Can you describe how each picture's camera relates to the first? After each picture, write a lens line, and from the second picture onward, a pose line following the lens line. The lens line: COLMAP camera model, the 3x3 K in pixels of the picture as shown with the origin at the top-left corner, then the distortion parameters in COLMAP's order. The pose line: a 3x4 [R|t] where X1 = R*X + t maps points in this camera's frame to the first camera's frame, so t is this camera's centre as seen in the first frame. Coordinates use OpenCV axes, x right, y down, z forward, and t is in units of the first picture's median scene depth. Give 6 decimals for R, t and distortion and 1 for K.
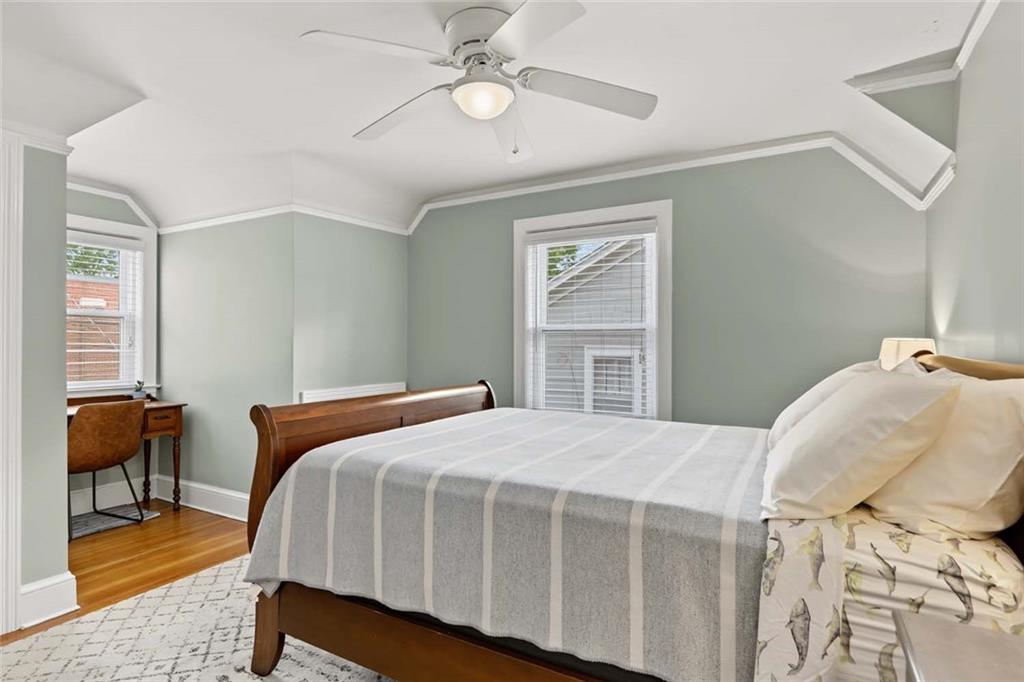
lens RADIAL K [[534.8, 0, 518.6], [0, 534.8, 345.2], [0, 0, 1]] dist [-0.010142, 0.001197]
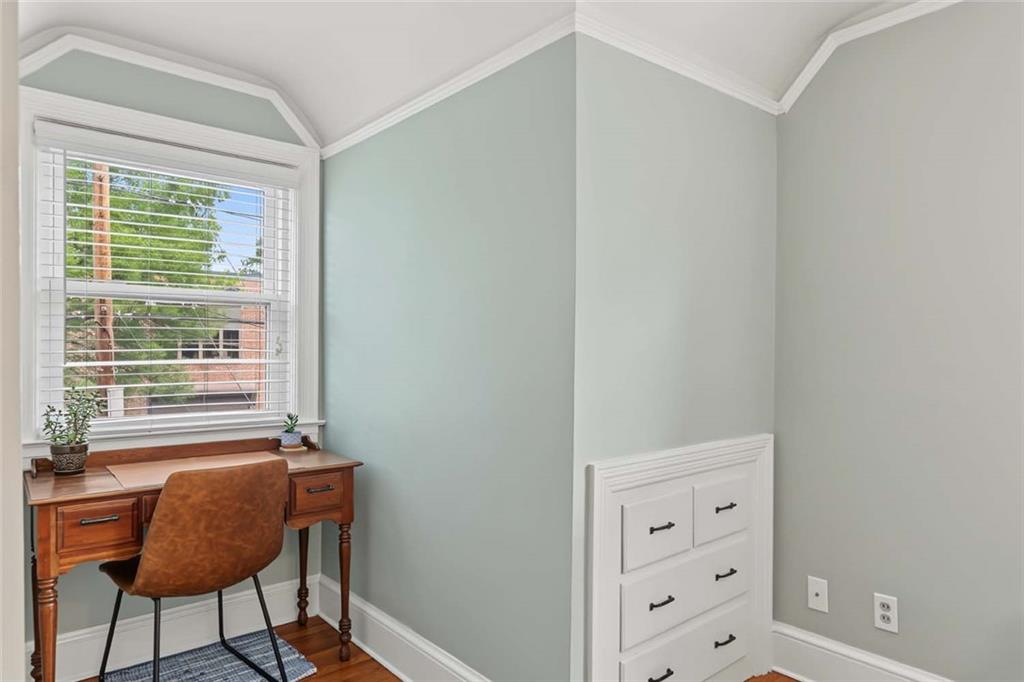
lens RADIAL K [[641.8, 0, 510.7], [0, 641.8, 347.0], [0, 0, 1]] dist [-0.001264, 0.001347]
pose [[0.936815, 0.001157, -0.349824, -0.250149], [-0.002580, 0.999990, -0.003602, -0.002810], [0.349817, 0.004277, 0.936808, 0.435242]]
